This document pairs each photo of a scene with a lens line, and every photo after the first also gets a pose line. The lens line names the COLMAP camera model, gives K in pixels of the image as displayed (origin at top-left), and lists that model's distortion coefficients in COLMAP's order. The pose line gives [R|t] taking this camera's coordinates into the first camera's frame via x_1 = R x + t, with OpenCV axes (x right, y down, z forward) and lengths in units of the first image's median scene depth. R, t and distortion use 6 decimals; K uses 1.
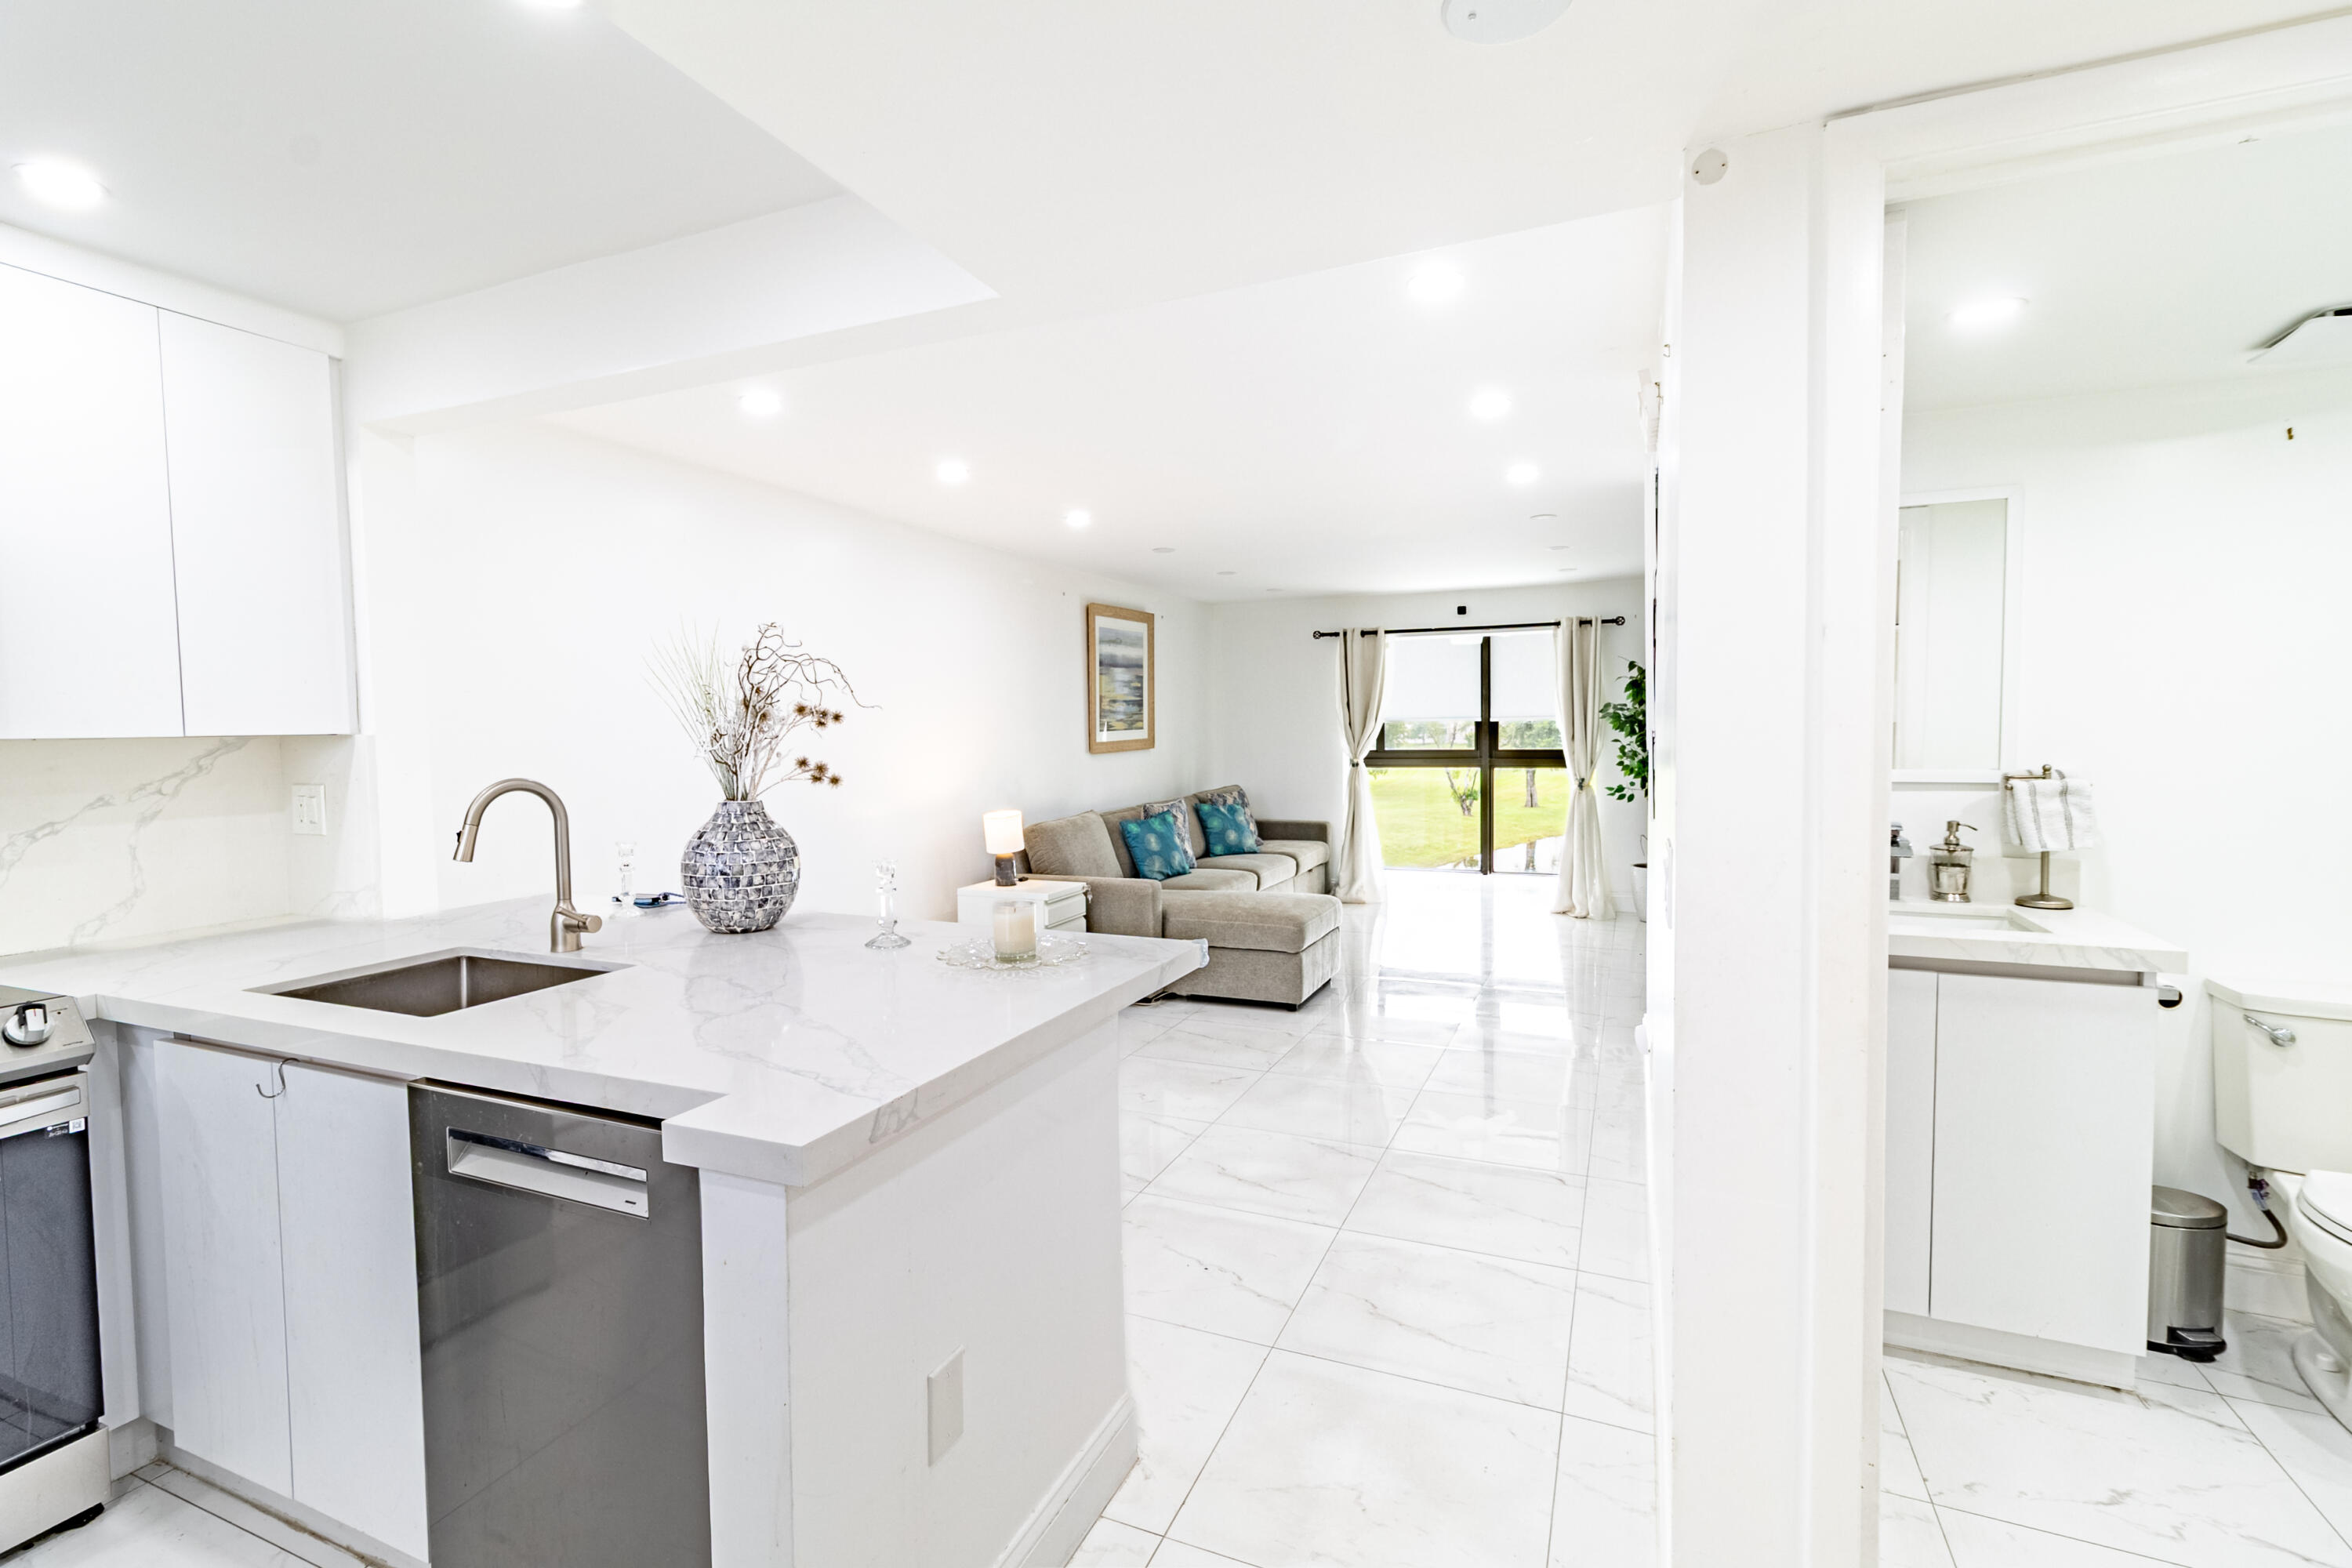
lens RADIAL K [[1078.4, 0, 1163.0], [0, 1078.4, 770.9], [0, 0, 1]] dist [0.006017, -0.000030]
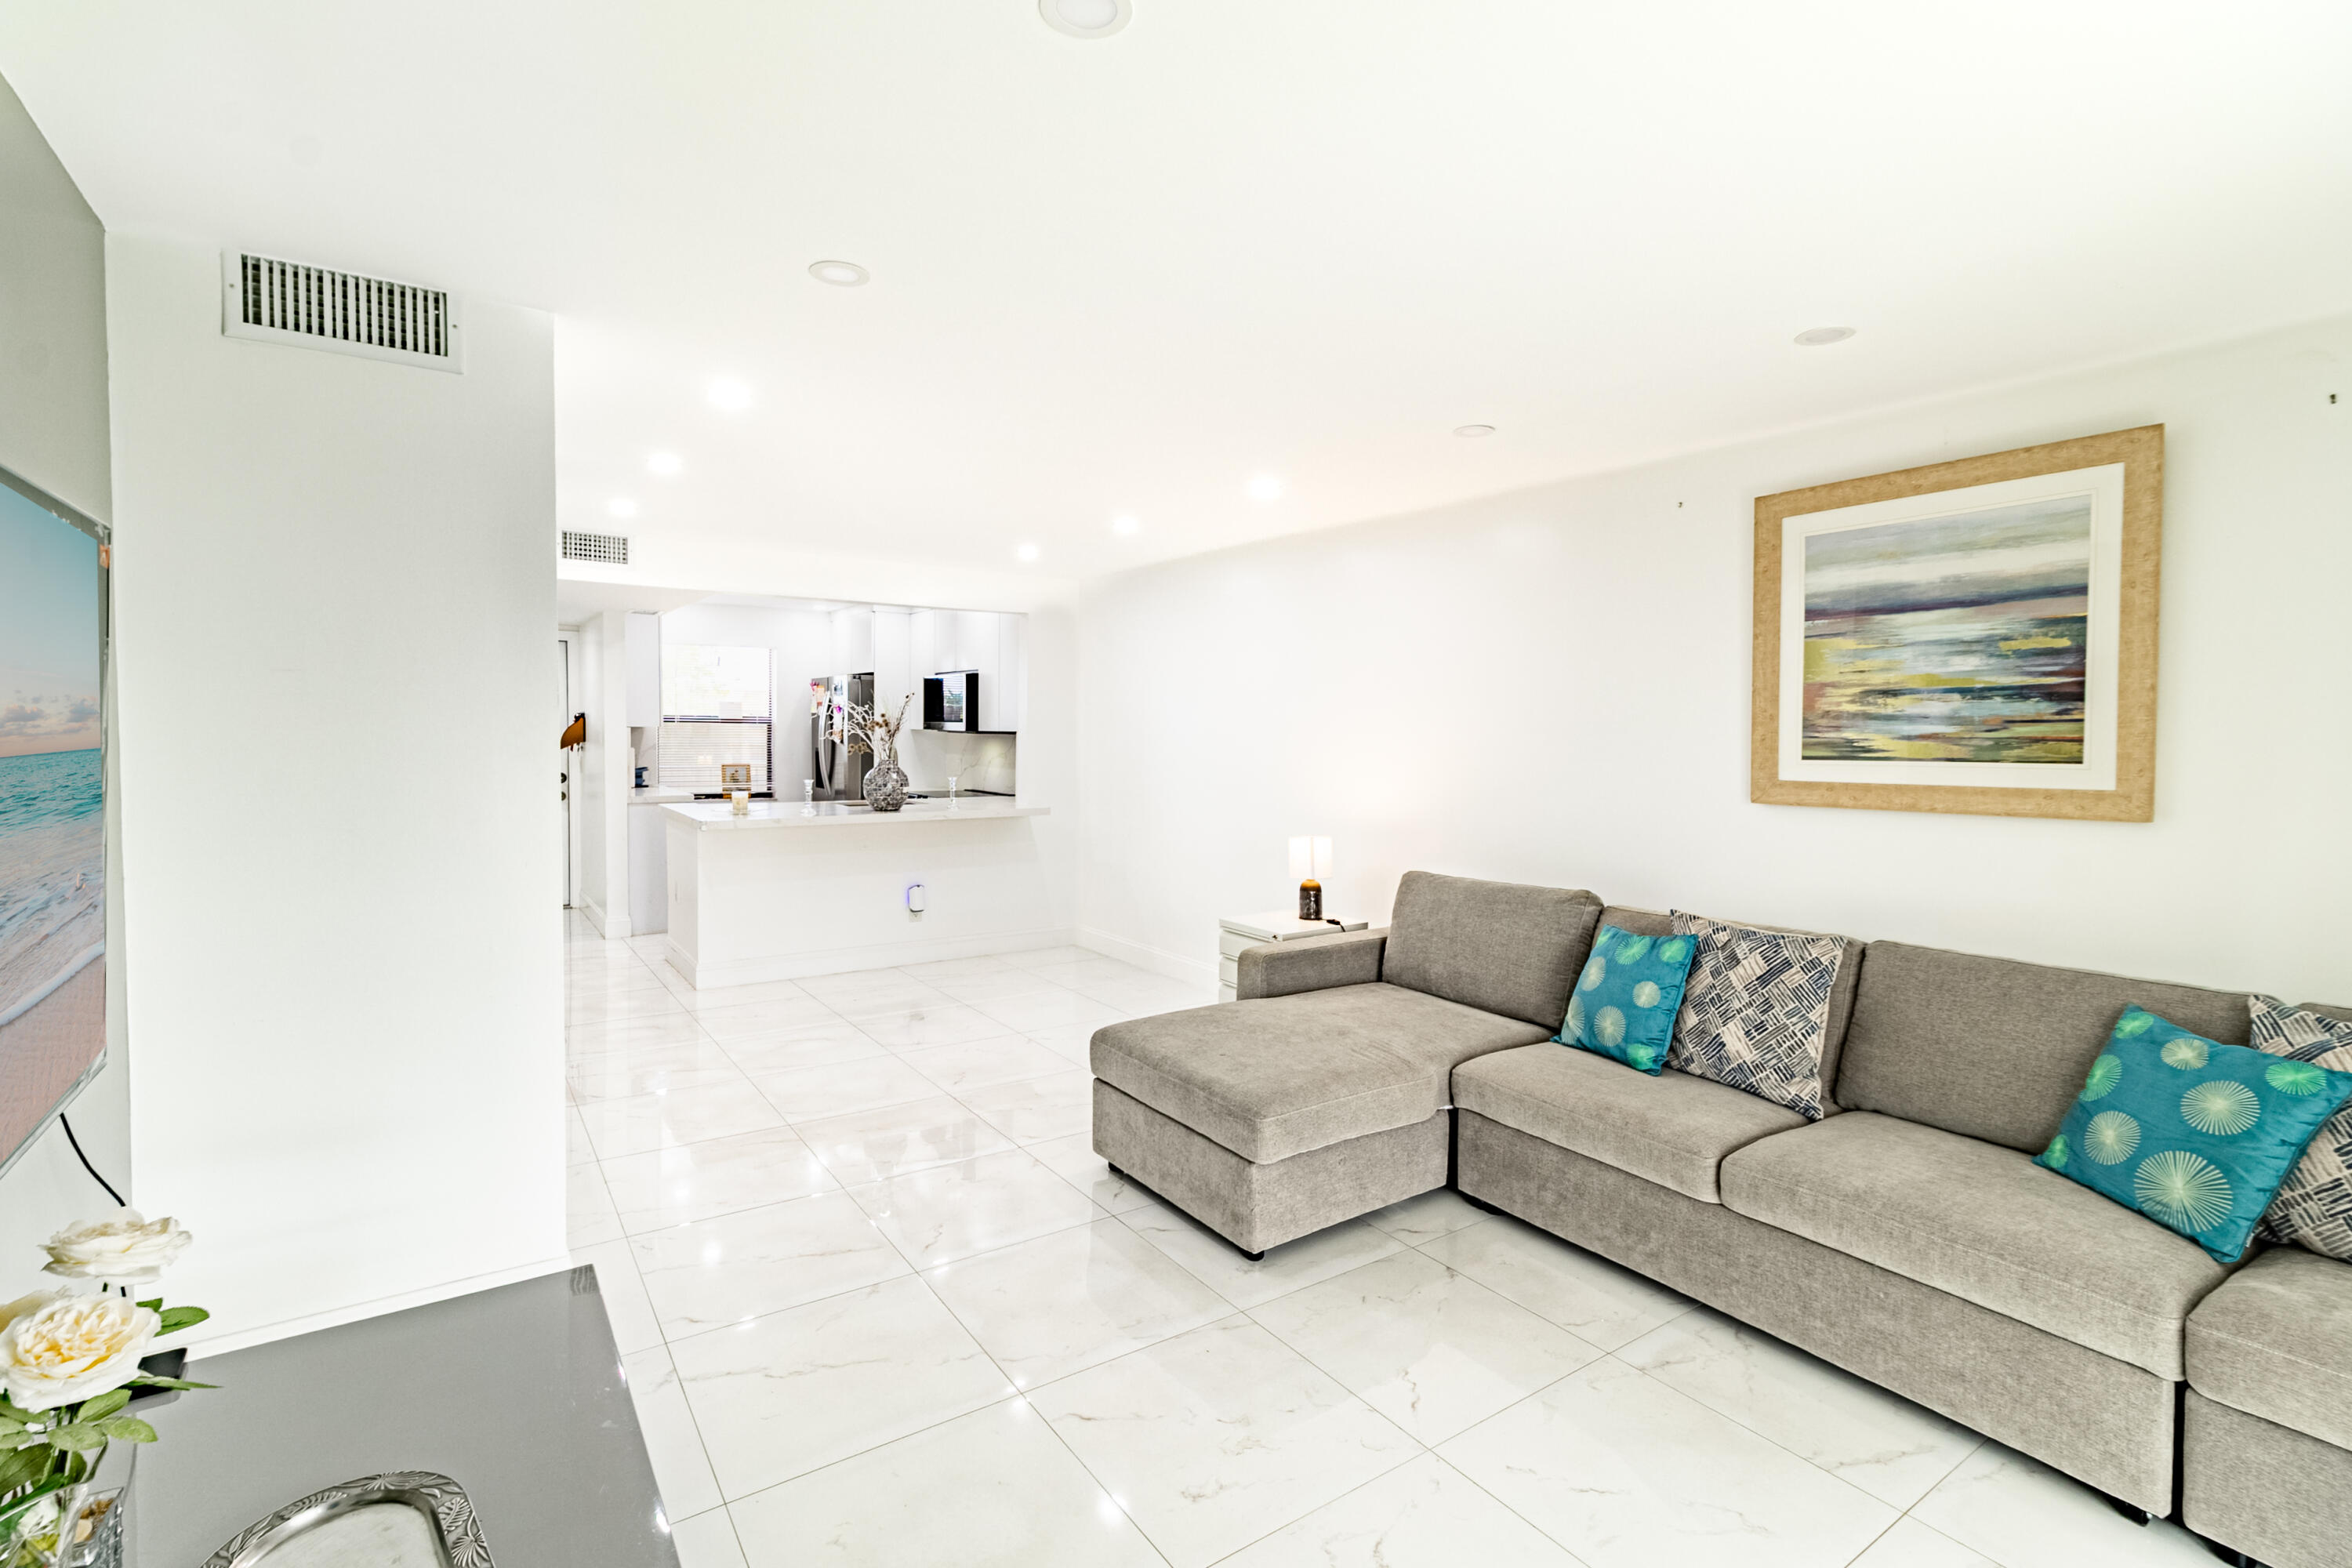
lens RADIAL K [[1078.4, 0, 1152.1], [0, 1078.4, 774.5], [0, 0, 1]] dist [0.006017, -0.000030]
pose [[-0.537432, 0.047334, -0.841978, 0.586353], [-0.036868, 0.996150, 0.079533, -0.067992], [0.842501, 0.073785, -0.533618, 1.201967]]
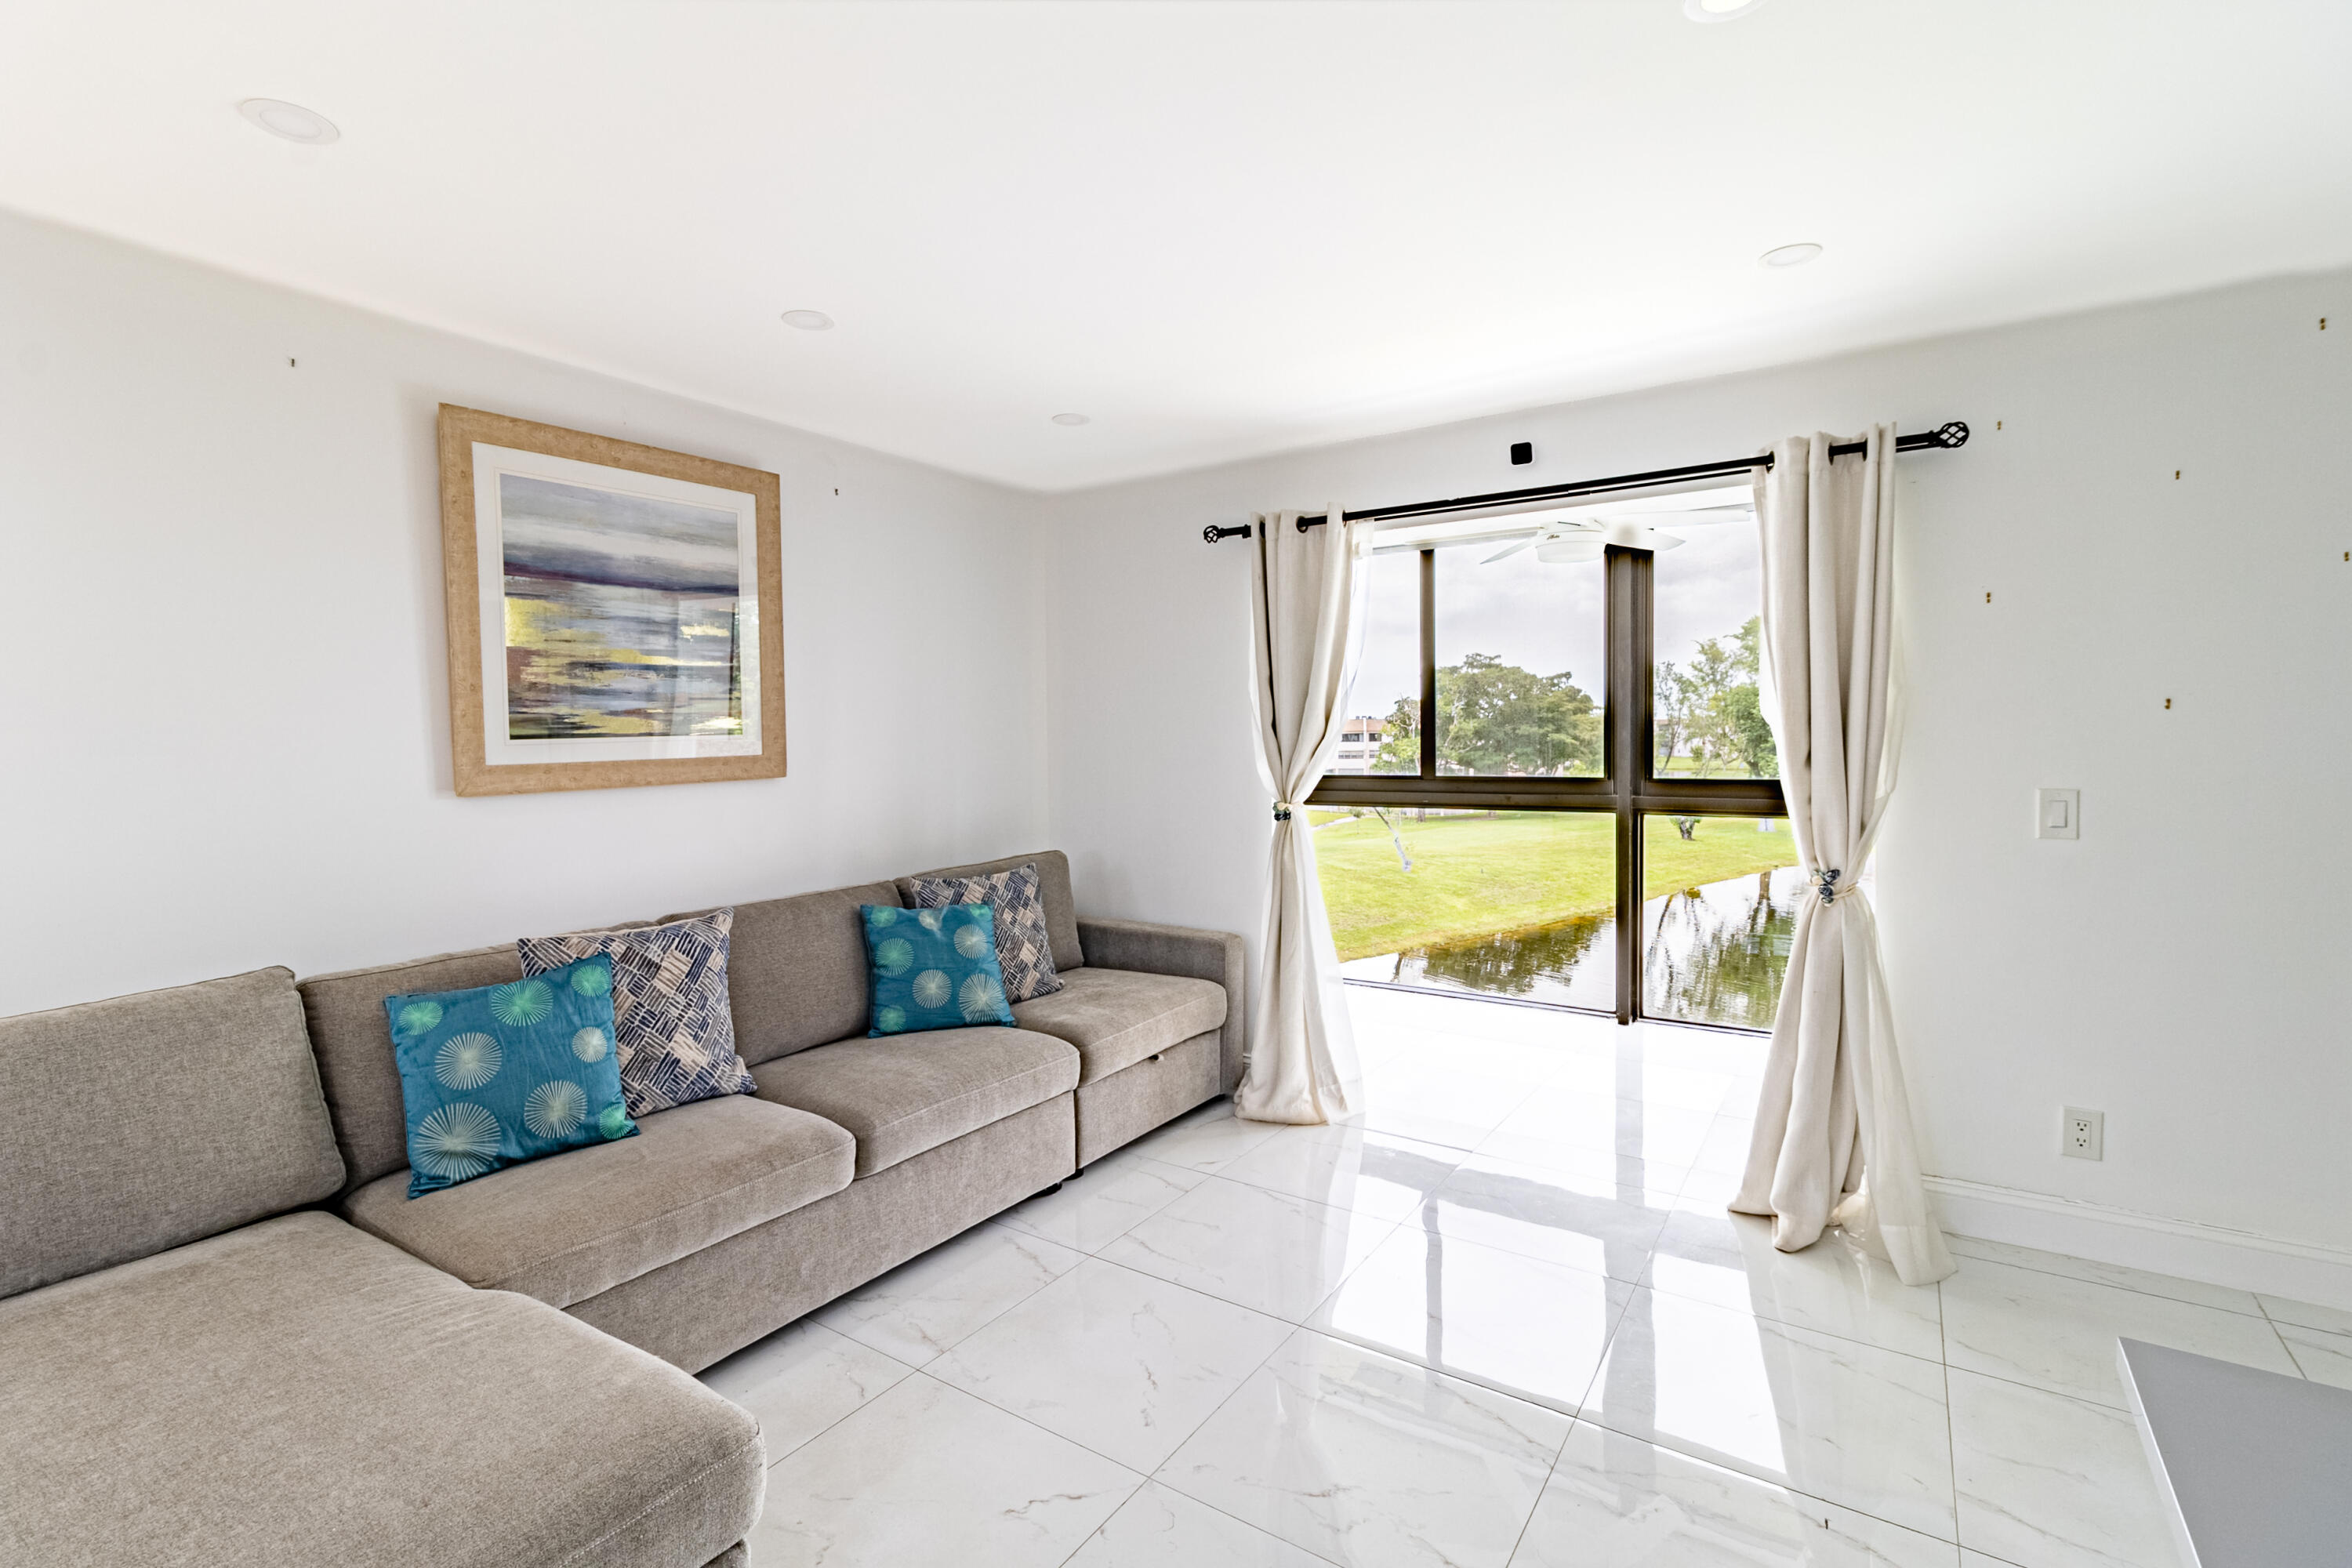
lens RADIAL K [[1078.4, 0, 1164.3], [0, 1078.4, 774.6], [0, 0, 1]] dist [0.006017, -0.000030]
pose [[0.983348, 0.008628, -0.181527, 0.298309], [-0.009519, 0.999947, -0.004036, -0.028752], [0.181483, 0.005696, 0.983378, 0.771659]]
